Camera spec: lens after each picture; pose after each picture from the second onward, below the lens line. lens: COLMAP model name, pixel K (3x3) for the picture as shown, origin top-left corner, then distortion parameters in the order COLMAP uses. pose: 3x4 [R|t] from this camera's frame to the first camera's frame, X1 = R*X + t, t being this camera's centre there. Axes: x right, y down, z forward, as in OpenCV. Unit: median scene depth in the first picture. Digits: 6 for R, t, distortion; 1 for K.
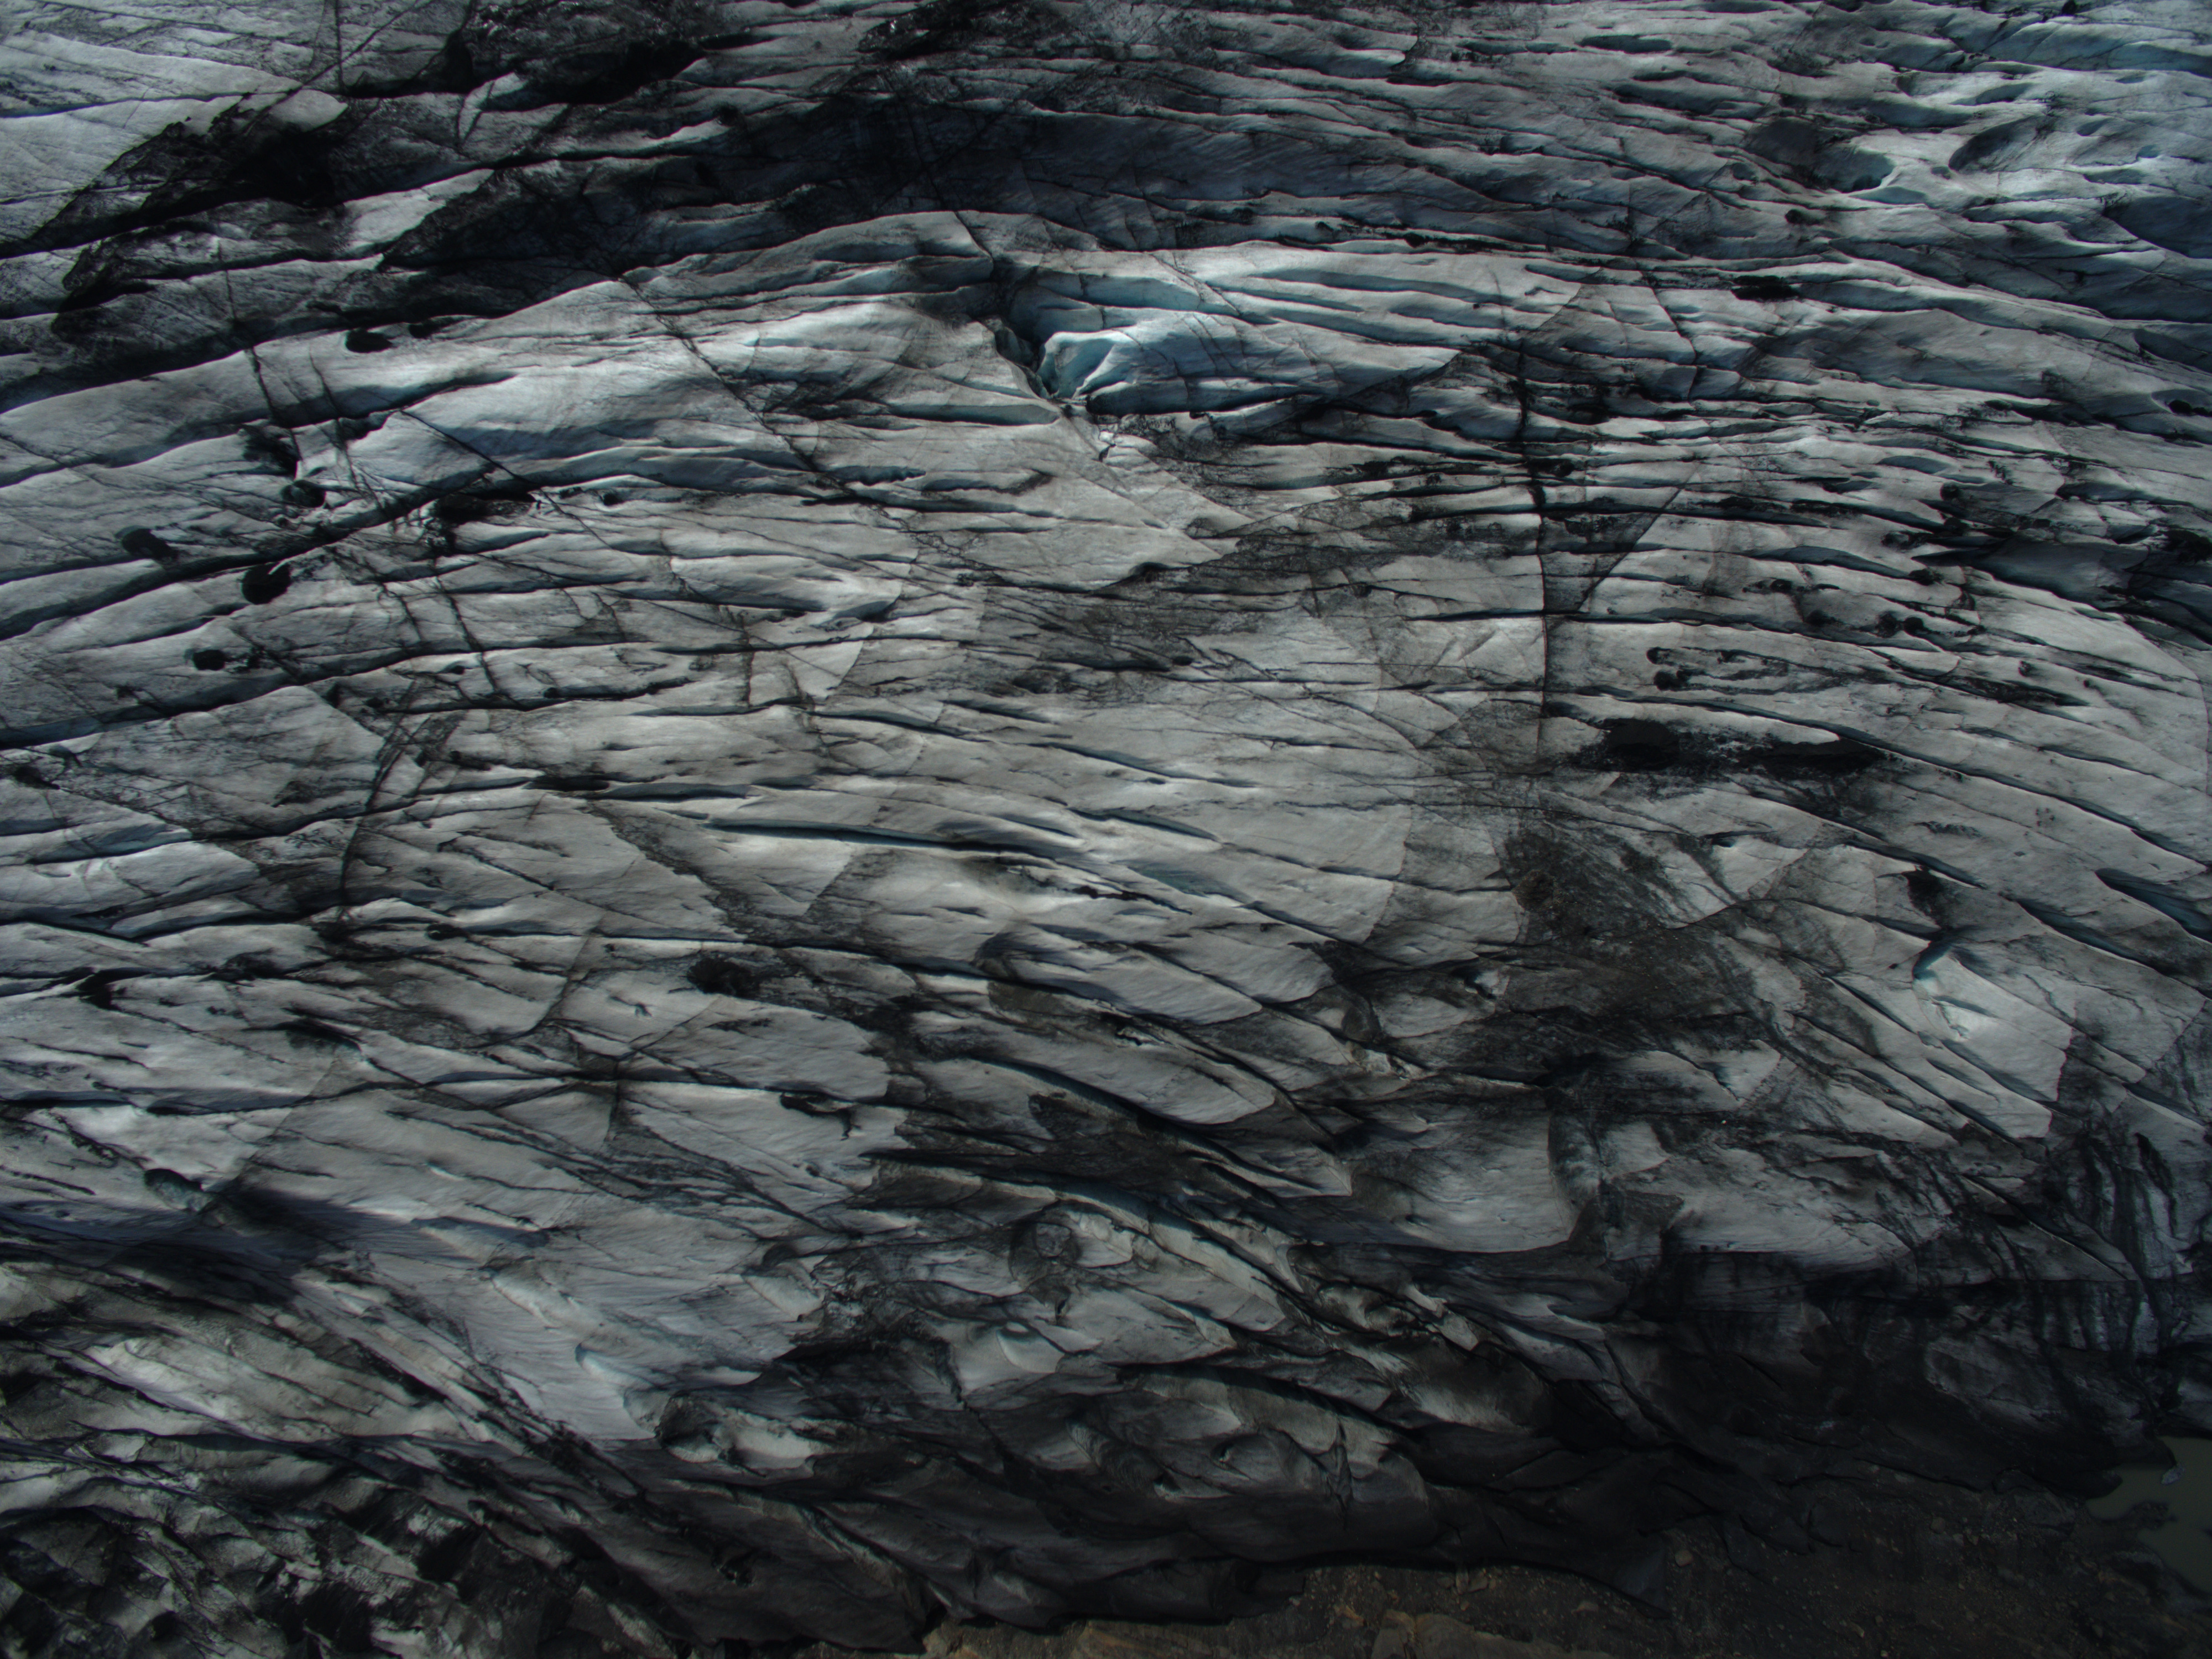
lens RADIAL K [[1313.0, 0, 1106.0], [0, 1313.0, 829.5], [0, 0, 1]] dist [-0.115829, 0.091572]
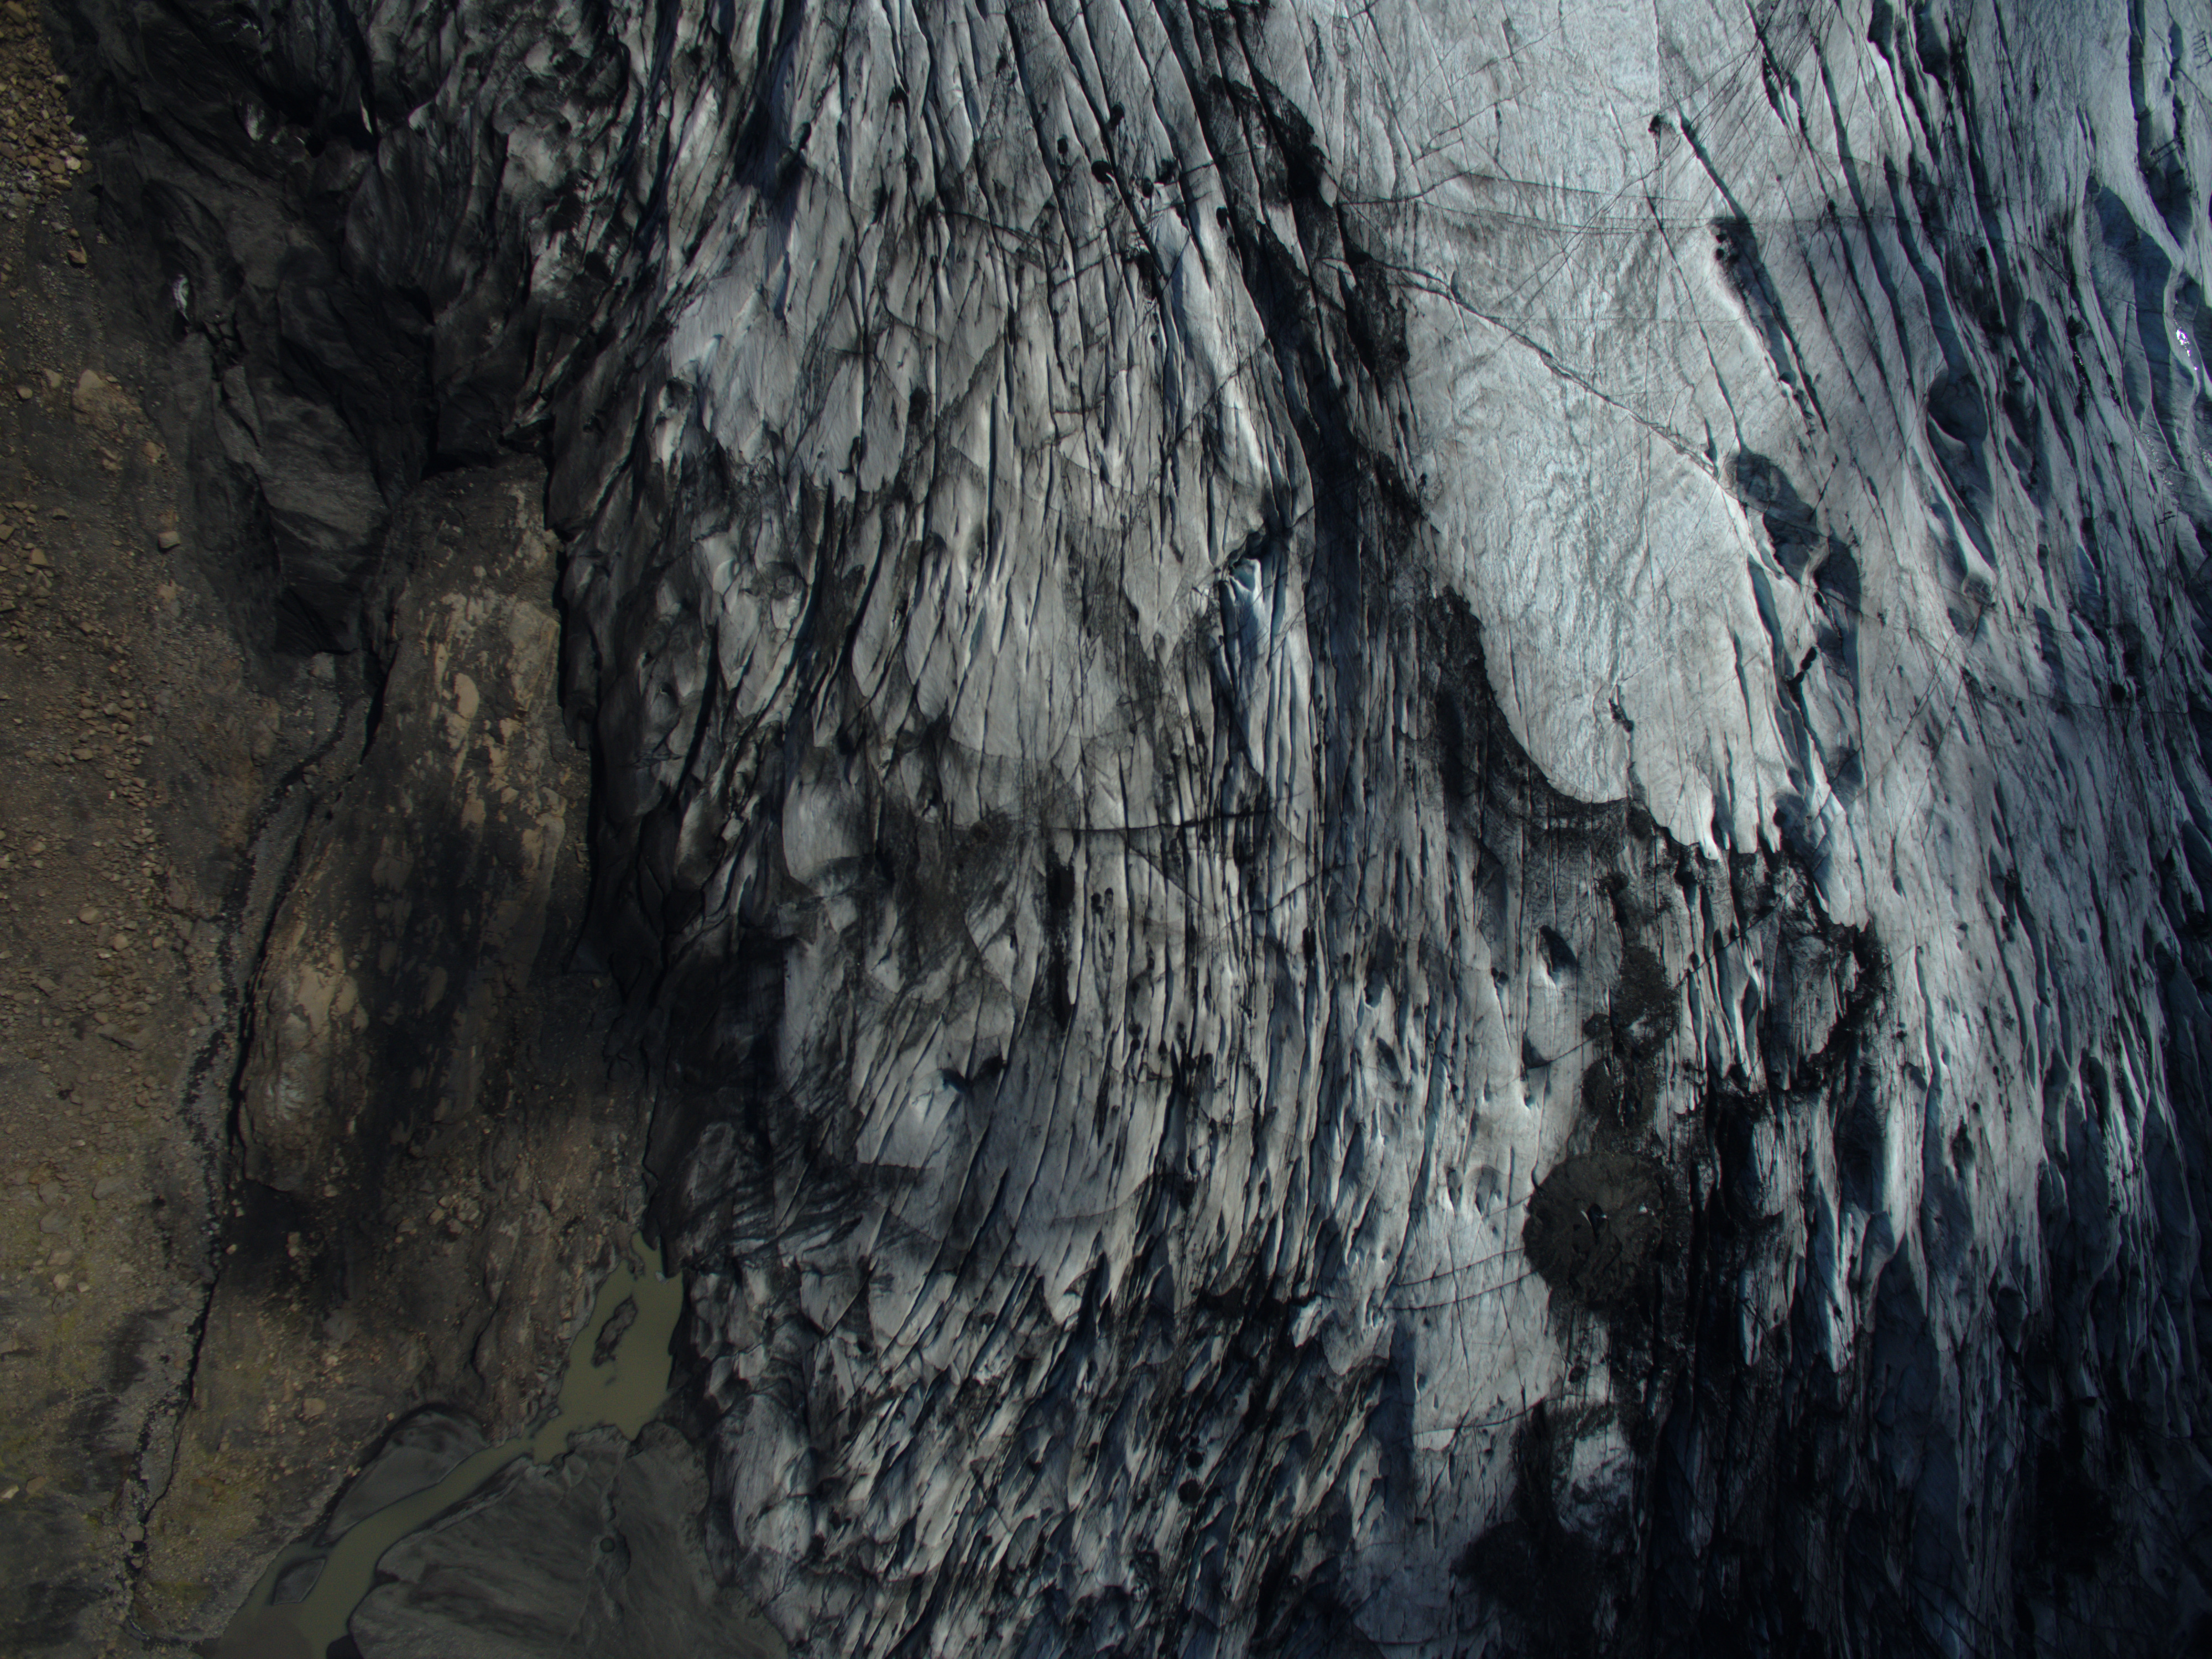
lens RADIAL K [[1332.1, 0, 1113.9], [0, 1332.1, 824.4], [0, 0, 1]] dist [-0.117552, 0.103863]
pose [[0.043327, 0.998890, 0.018493, 0.305292], [-0.998695, 0.043805, -0.026272, -0.099477], [-0.027052, -0.017330, 0.999484, -0.977304]]
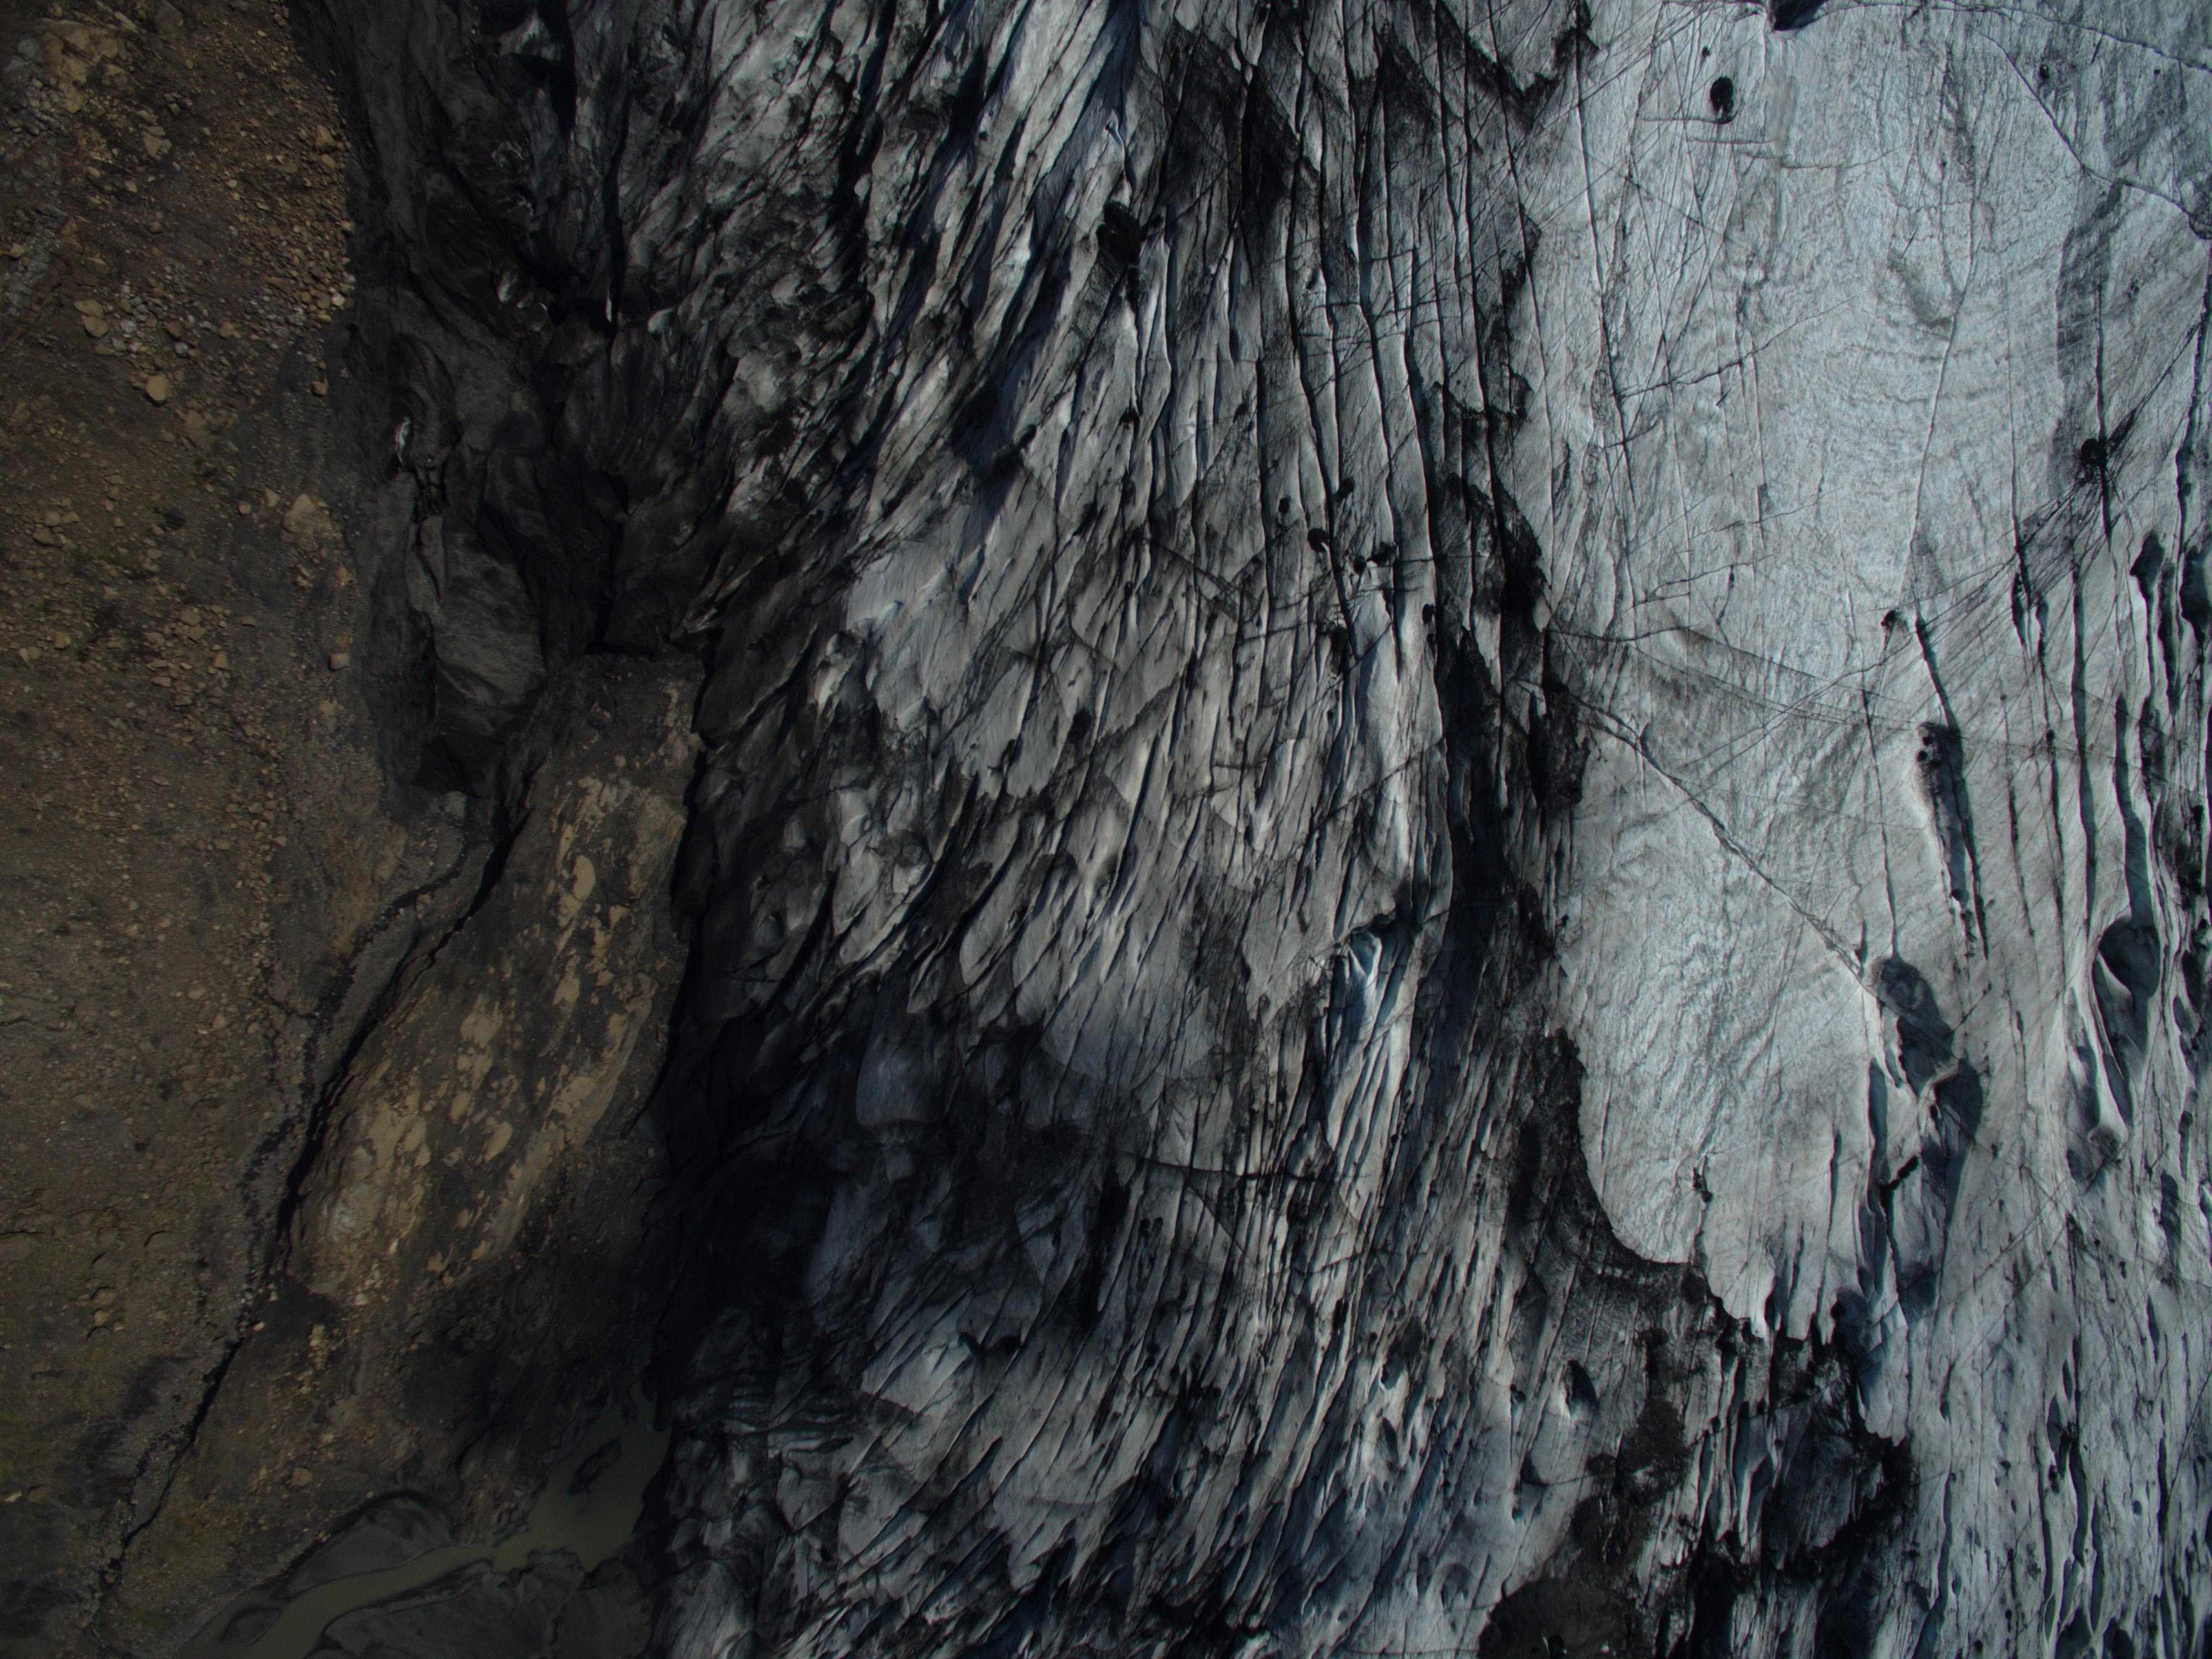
lens RADIAL K [[1332.1, 0, 1113.9], [0, 1332.1, 824.4], [0, 0, 1]] dist [-0.117552, 0.103863]
pose [[-0.180483, 0.982428, 0.047561, -0.238348], [-0.983140, -0.181634, 0.021077, -0.005276], [0.029346, -0.042955, 0.998646, -0.957528]]
